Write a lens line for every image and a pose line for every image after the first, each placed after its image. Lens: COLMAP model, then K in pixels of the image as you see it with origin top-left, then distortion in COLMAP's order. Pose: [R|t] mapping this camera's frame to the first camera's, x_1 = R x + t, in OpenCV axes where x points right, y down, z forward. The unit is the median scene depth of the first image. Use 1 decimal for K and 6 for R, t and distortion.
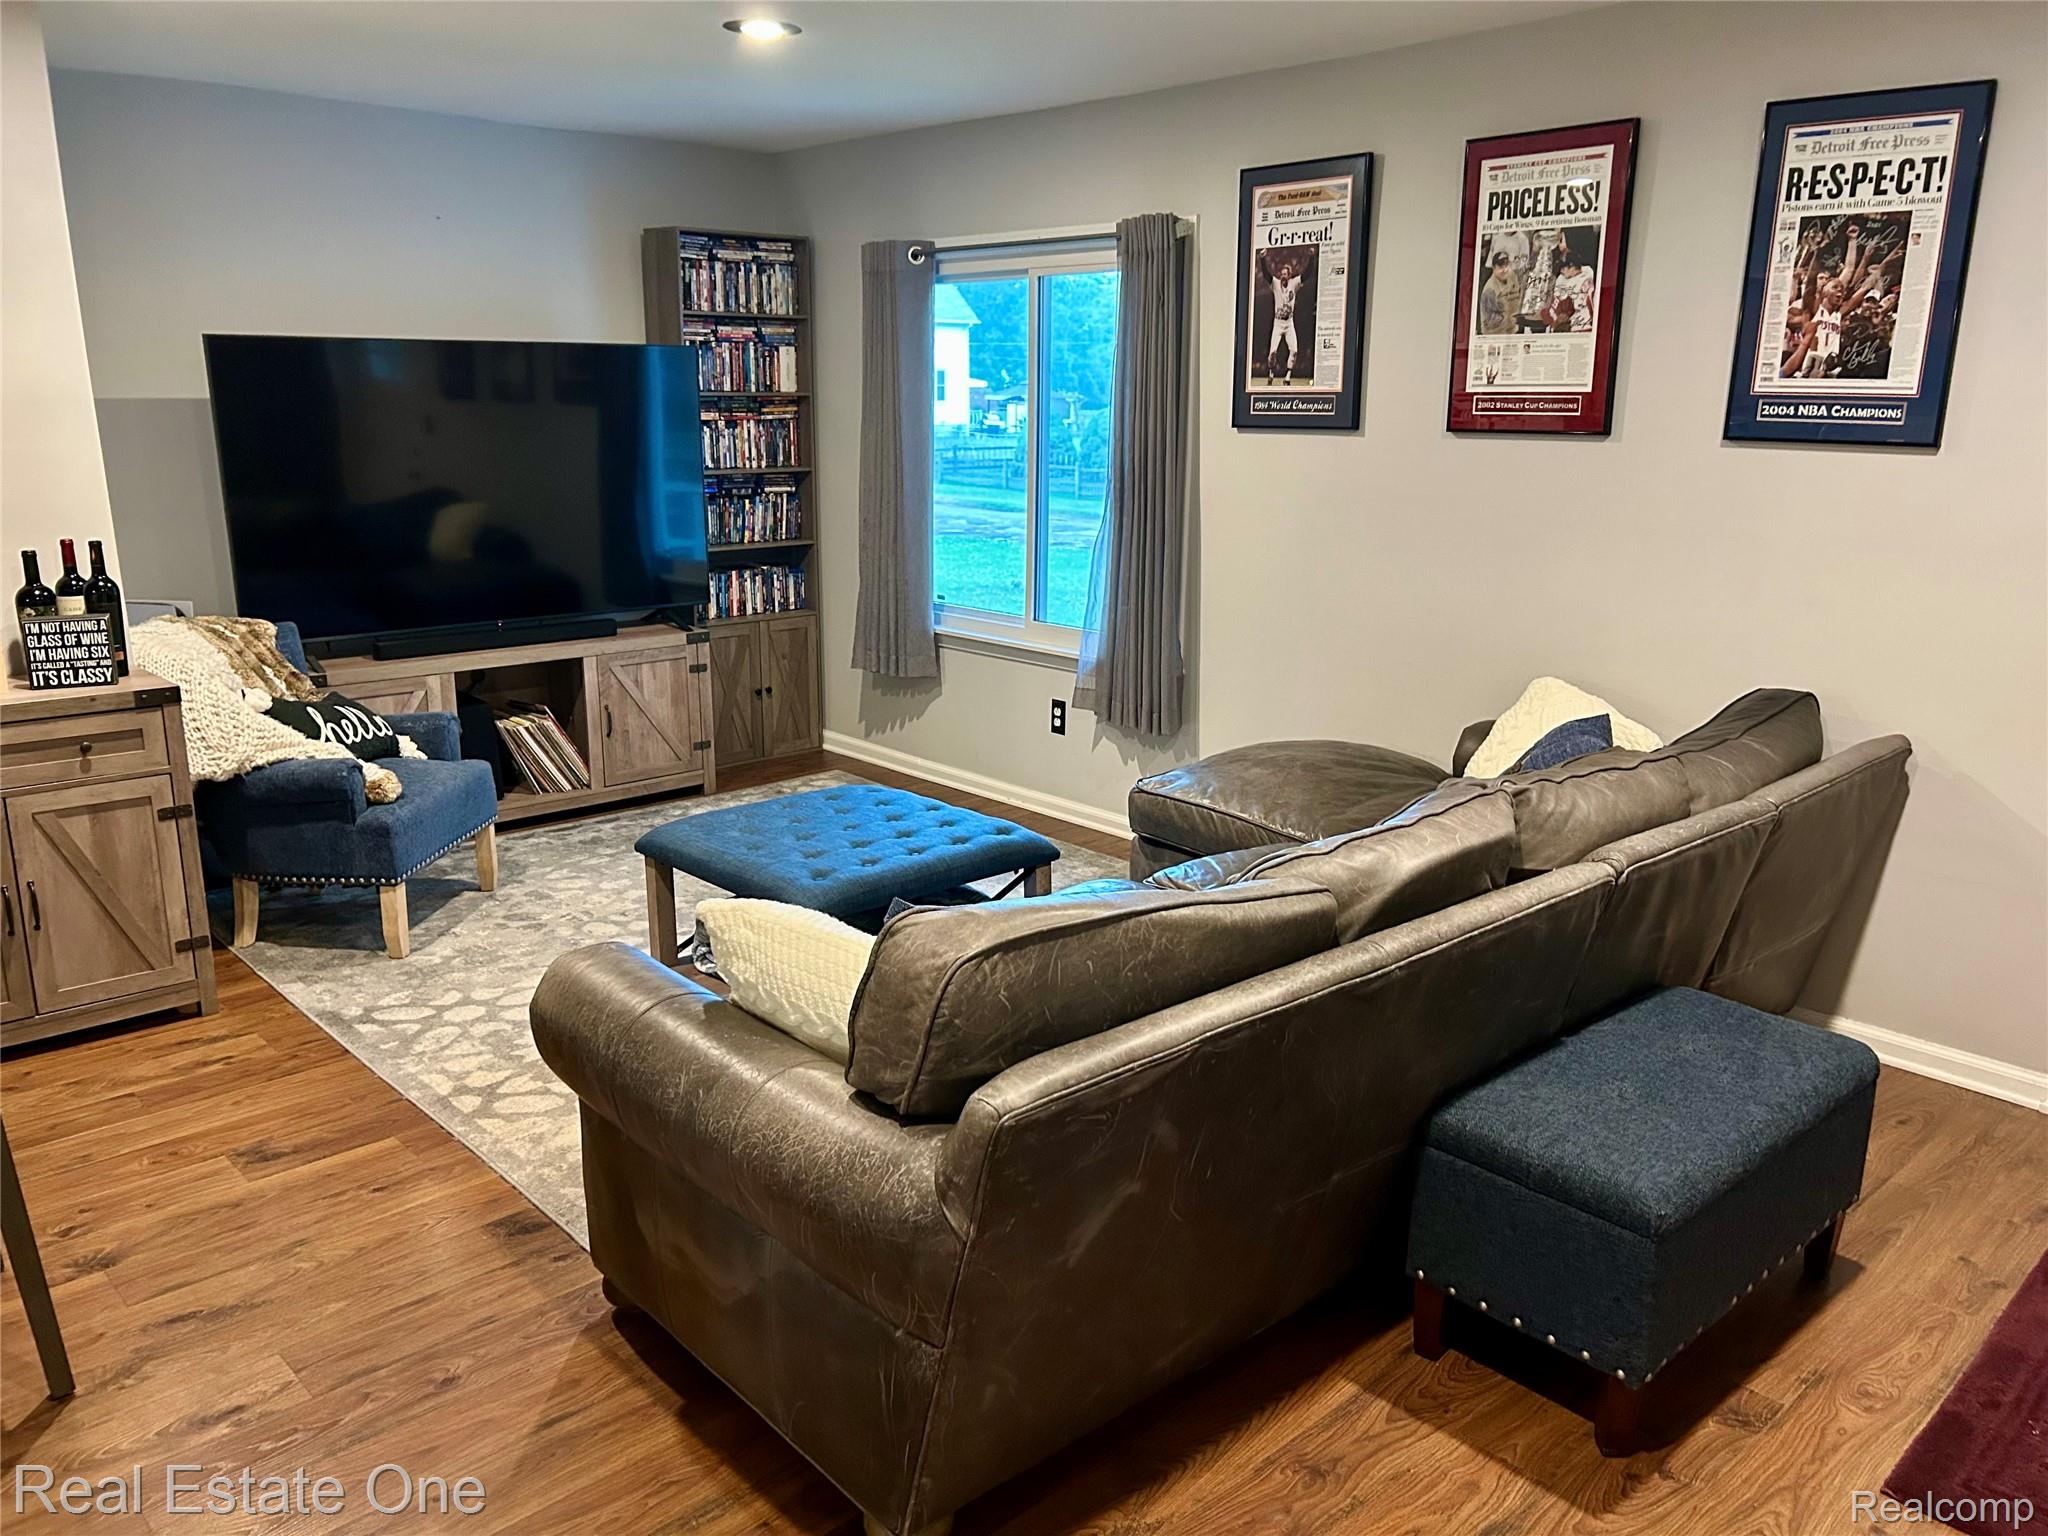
lens RADIAL K [[1543.2, 0, 1025.3], [0, 1543.2, 780.8], [0, 0, 1]] dist [0.053863, -0.069897]
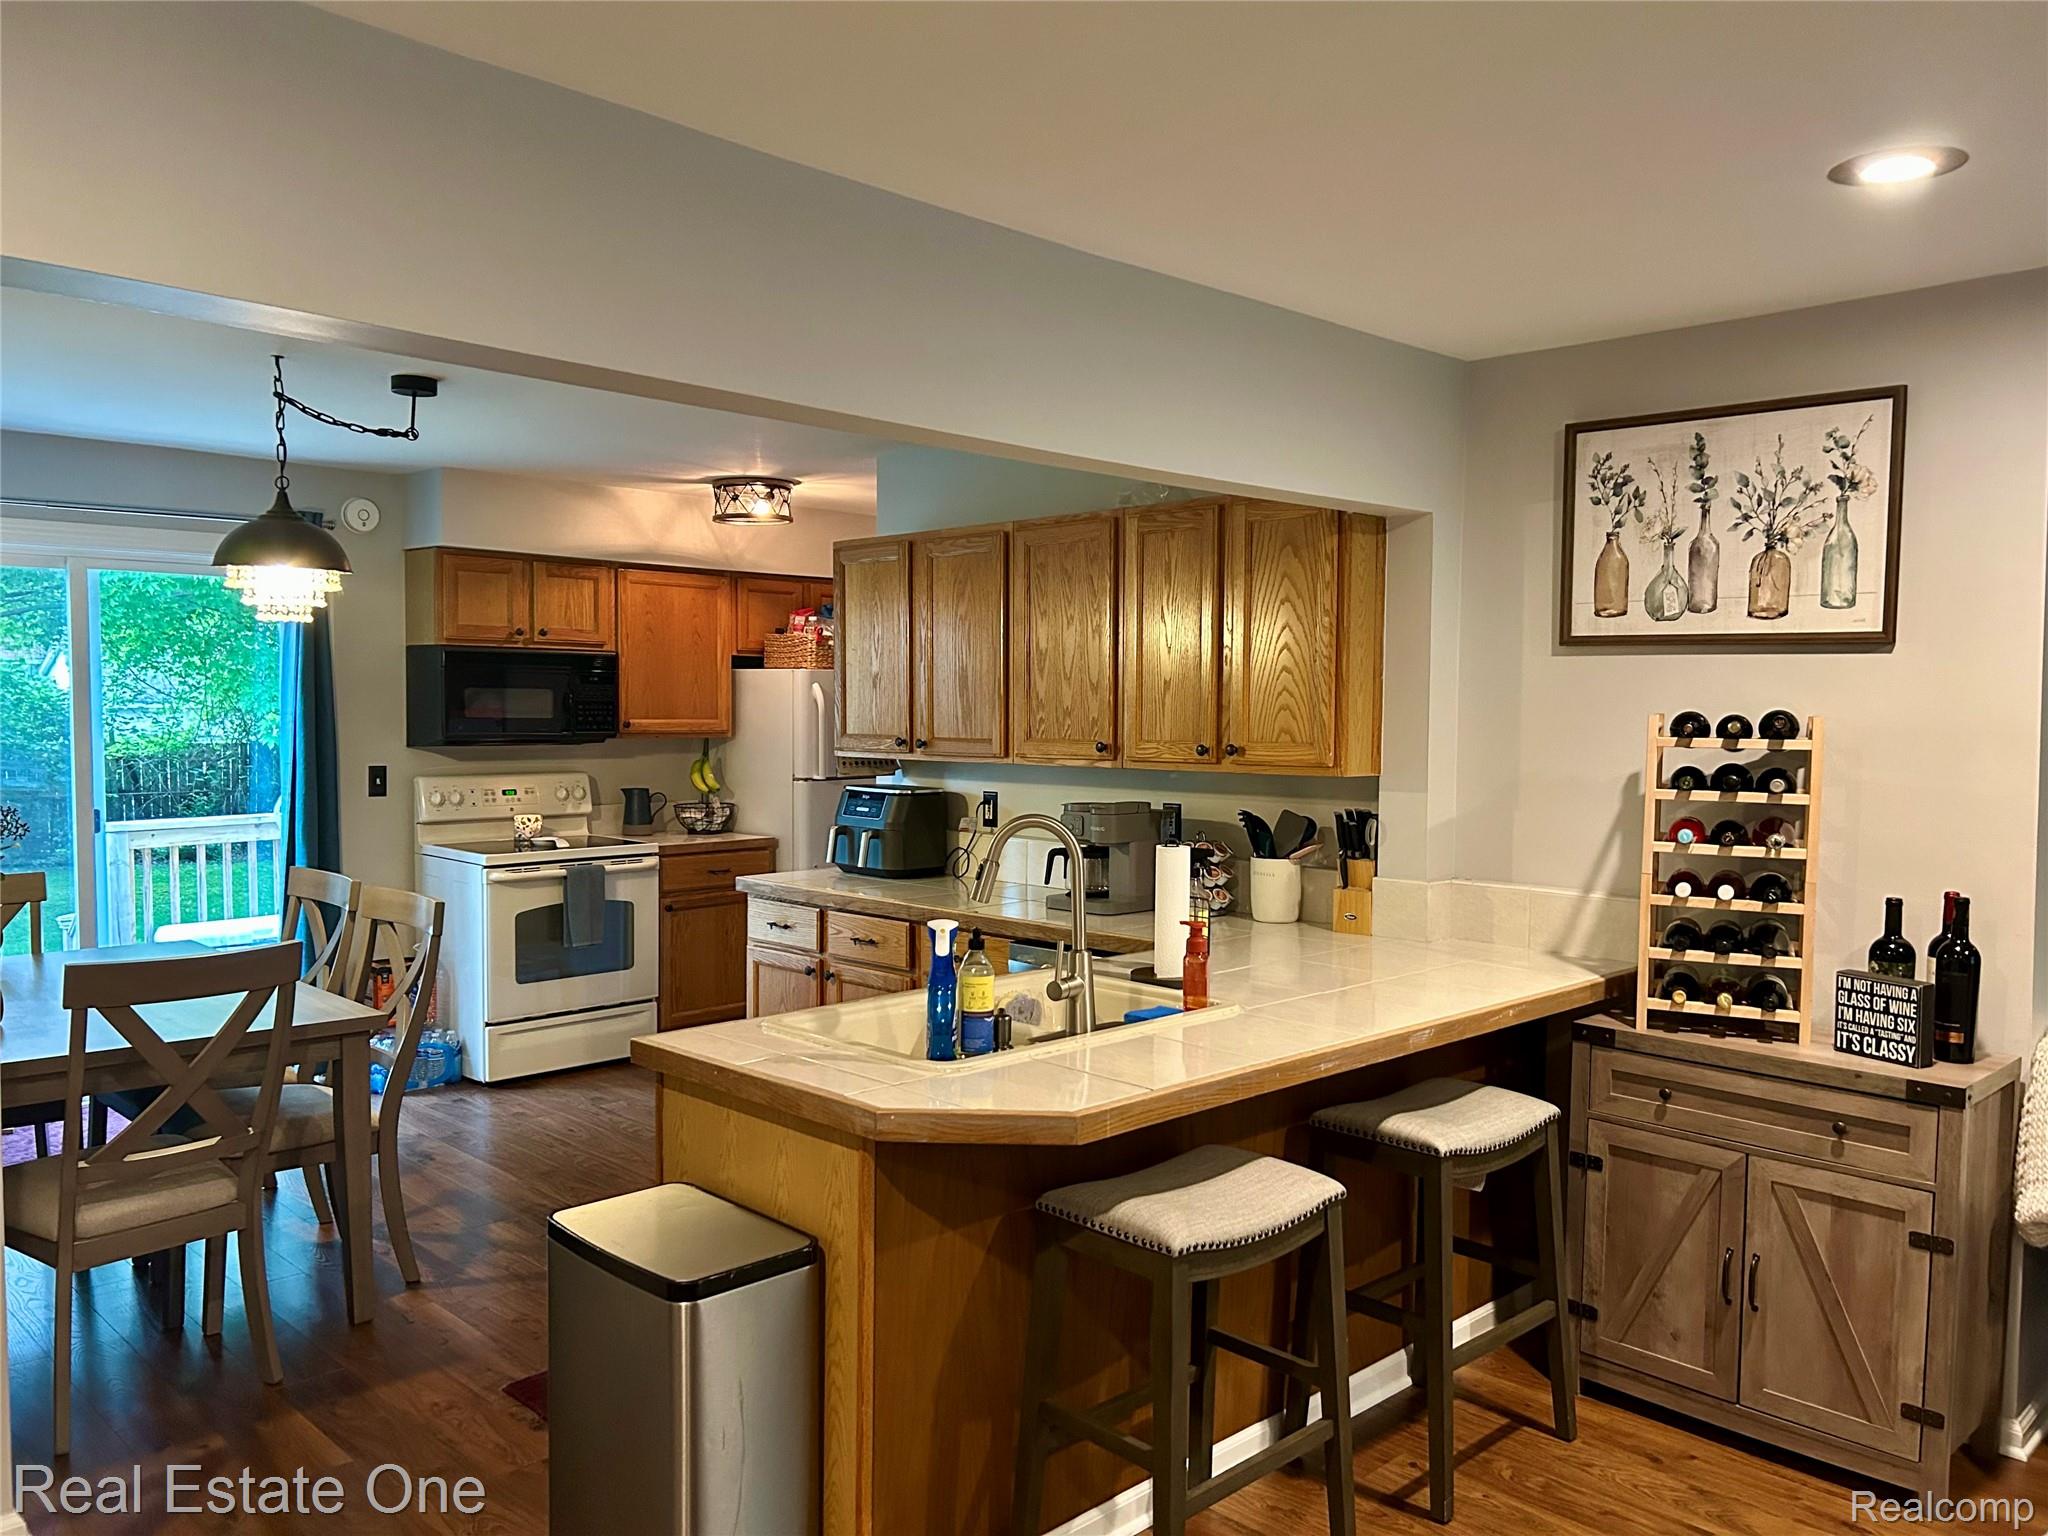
lens RADIAL K [[1543.2, 0, 1022.9], [0, 1543.2, 784.0], [0, 0, 1]] dist [0.053863, -0.069897]
pose [[0.023082, 0.049149, -0.998525, 0.220121], [-0.254390, 0.966203, 0.041678, -0.121646], [0.966826, 0.253053, 0.034805, 0.480744]]
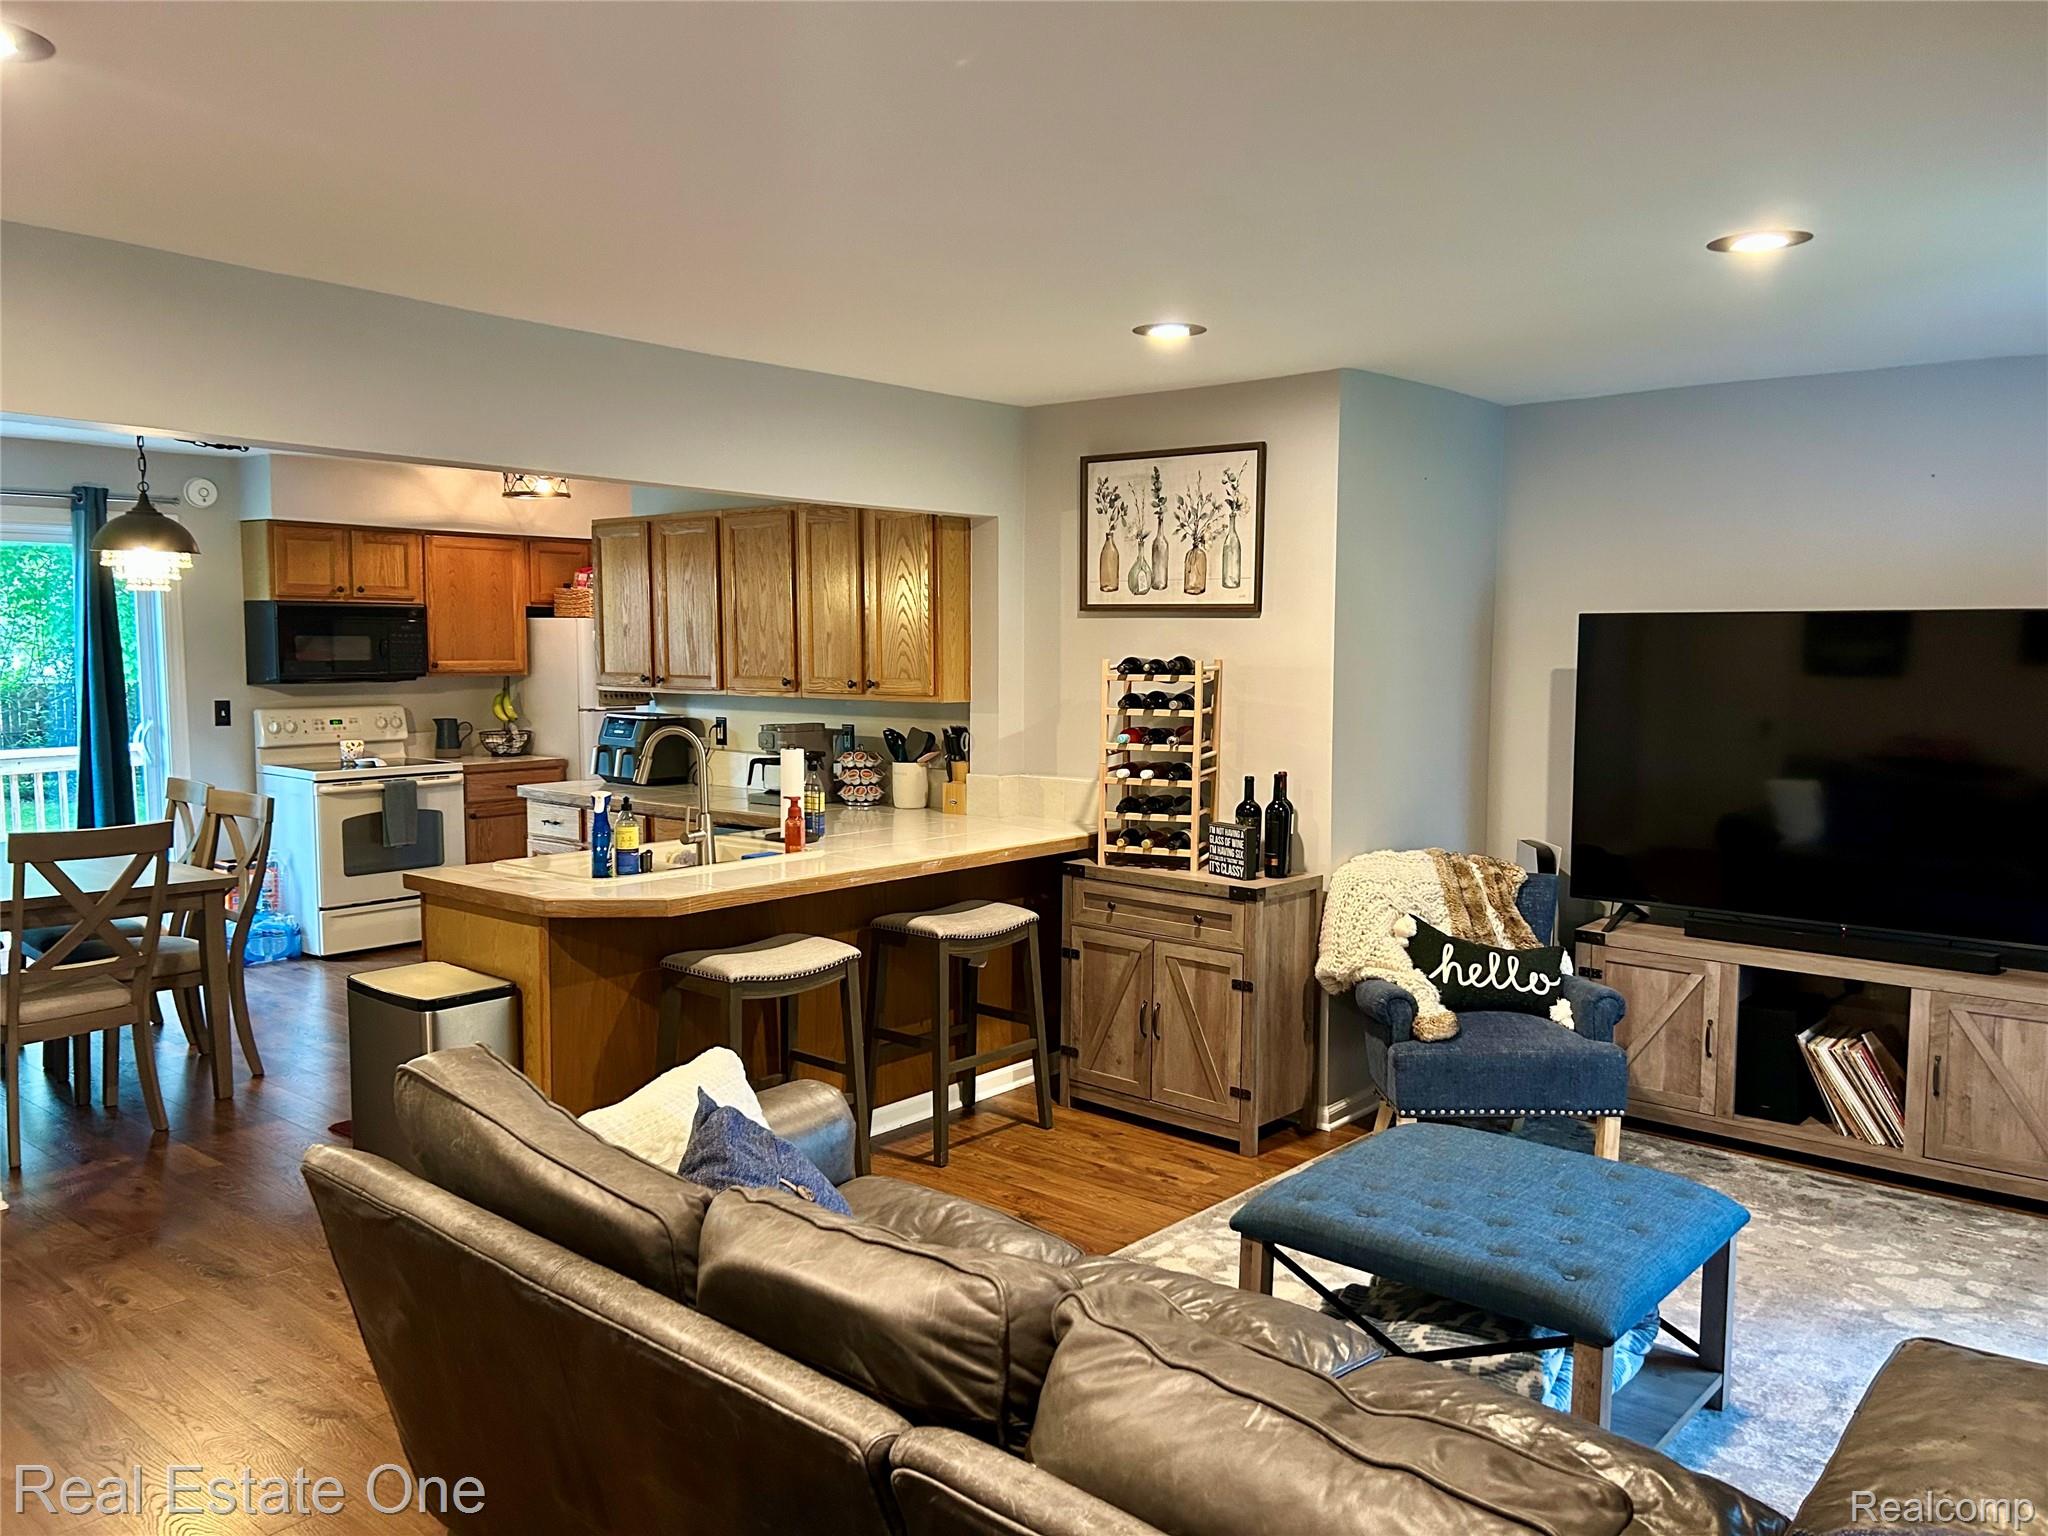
lens RADIAL K [[1543.2, 0, 1035.2], [0, 1543.2, 780.3], [0, 0, 1]] dist [0.053863, -0.069897]
pose [[0.113971, 0.087575, -0.989617, 0.679928], [-0.249180, 0.966787, 0.056858, -0.174430], [0.961727, 0.240113, 0.132008, 0.642390]]
